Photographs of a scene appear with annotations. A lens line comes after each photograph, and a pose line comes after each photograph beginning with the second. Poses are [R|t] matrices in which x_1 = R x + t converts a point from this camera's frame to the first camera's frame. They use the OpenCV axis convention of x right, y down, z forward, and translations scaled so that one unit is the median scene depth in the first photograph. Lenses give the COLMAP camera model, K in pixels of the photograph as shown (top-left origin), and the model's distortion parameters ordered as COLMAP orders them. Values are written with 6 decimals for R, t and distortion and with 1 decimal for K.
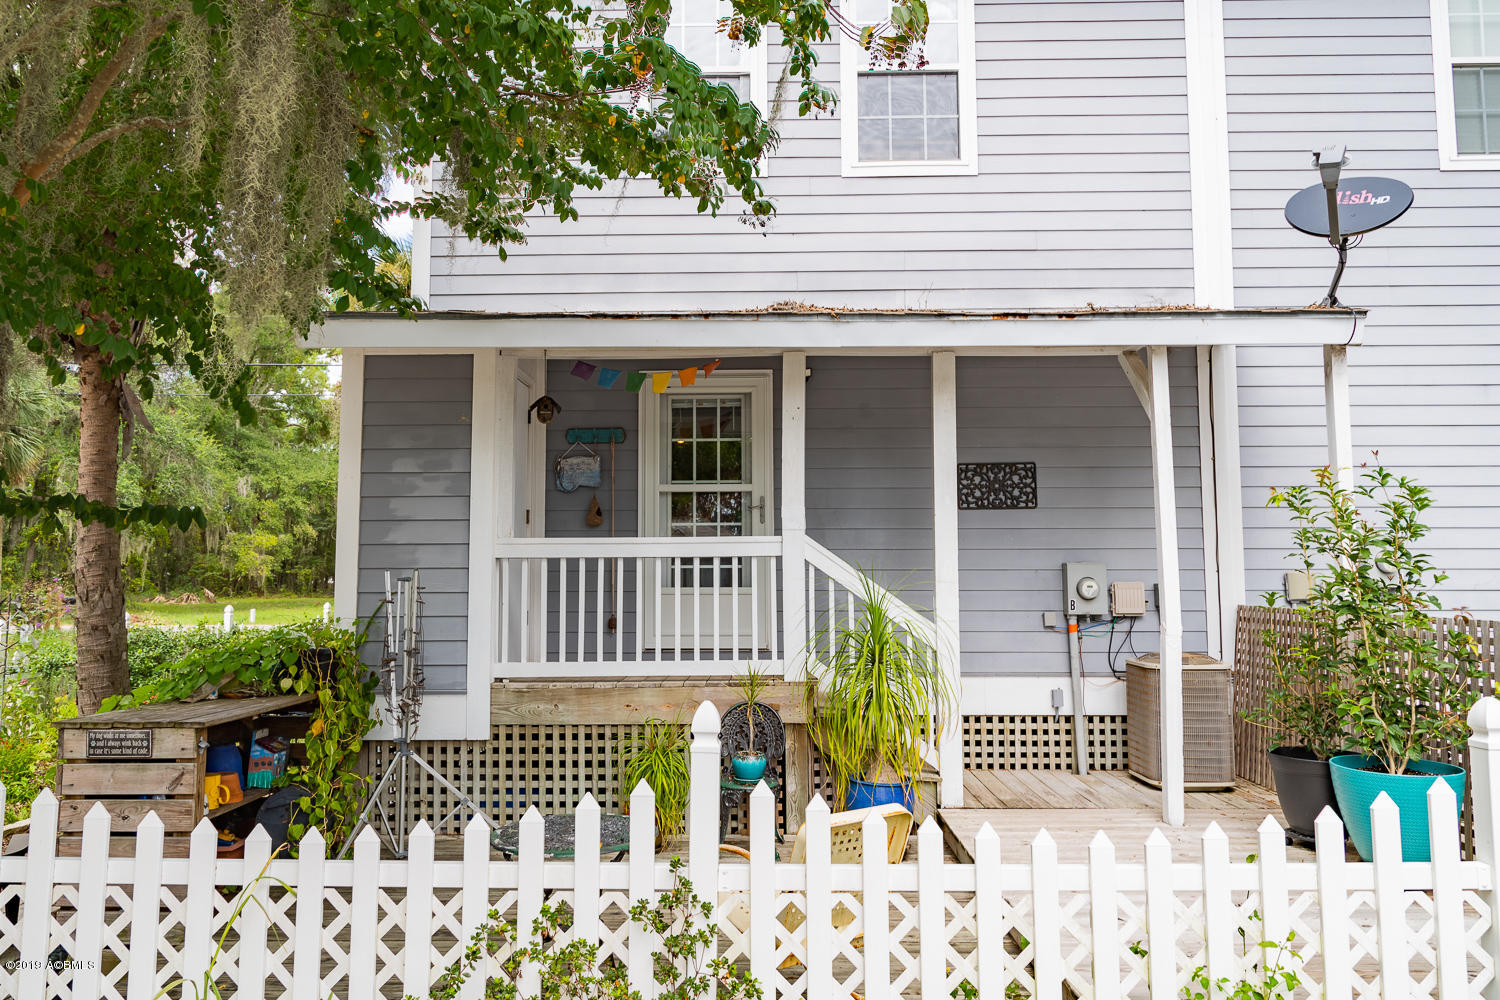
lens RADIAL K [[1022.2, 0, 748.6], [0, 1022.2, 500.2], [0, 0, 1]] dist [-0.006116, -0.001700]
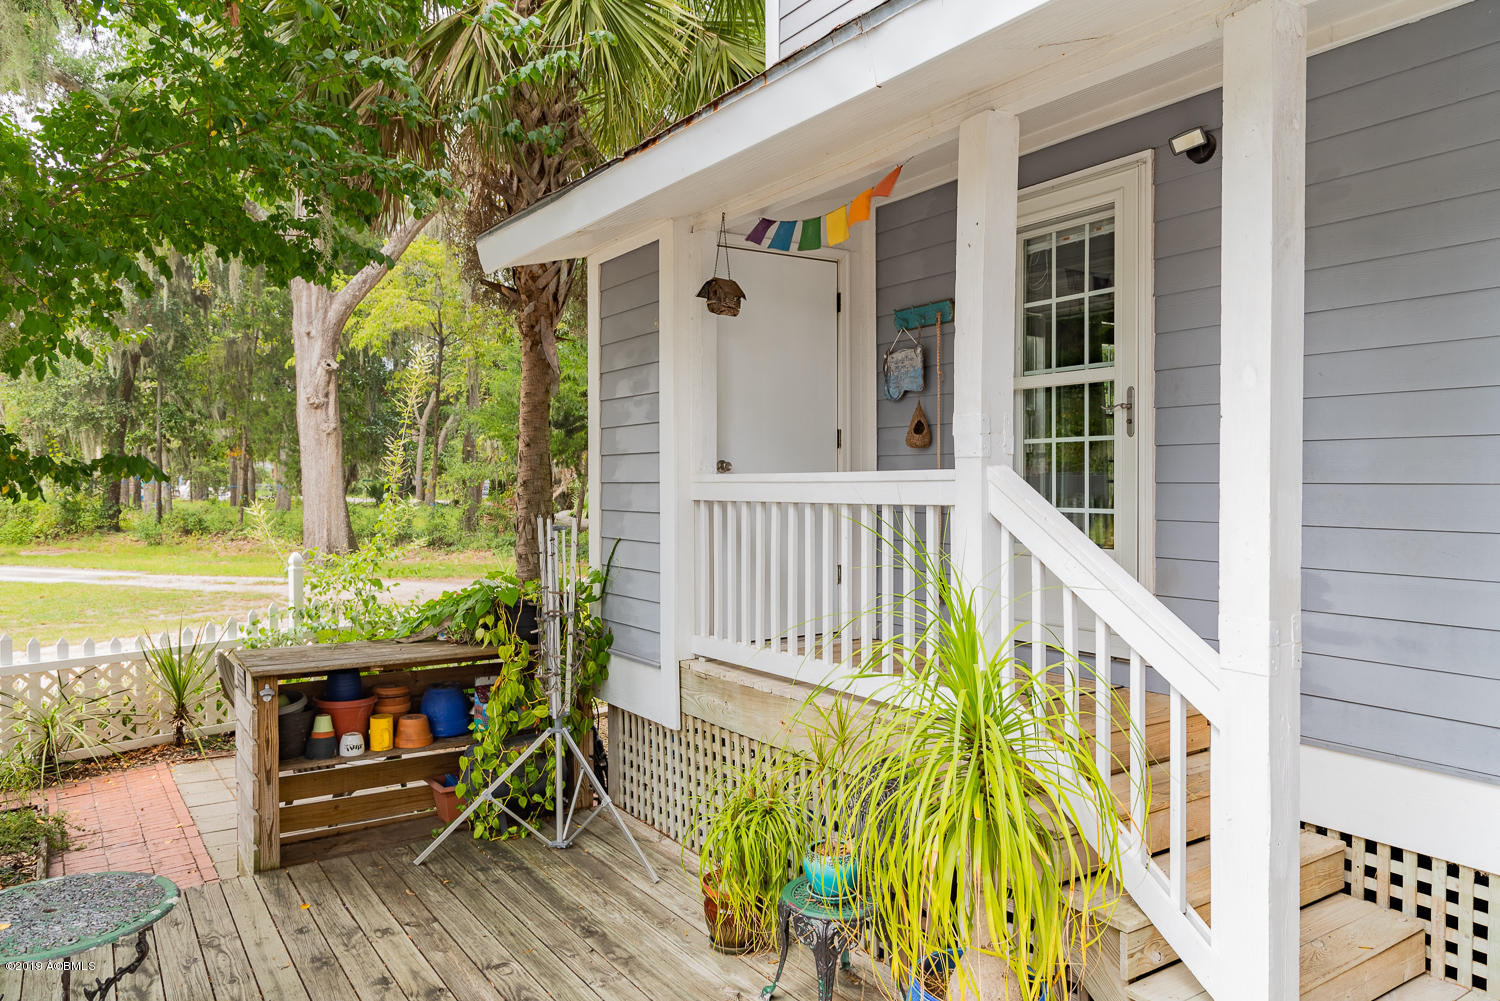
lens RADIAL K [[1022.2, 0, 749.7], [0, 1022.2, 502.2], [0, 0, 1]] dist [-0.006116, -0.001700]
pose [[0.559405, 0.021352, -0.828620, 0.422139], [0.065672, 0.995384, 0.069985, 0.006684], [0.826289, -0.093567, 0.555420, 0.610890]]
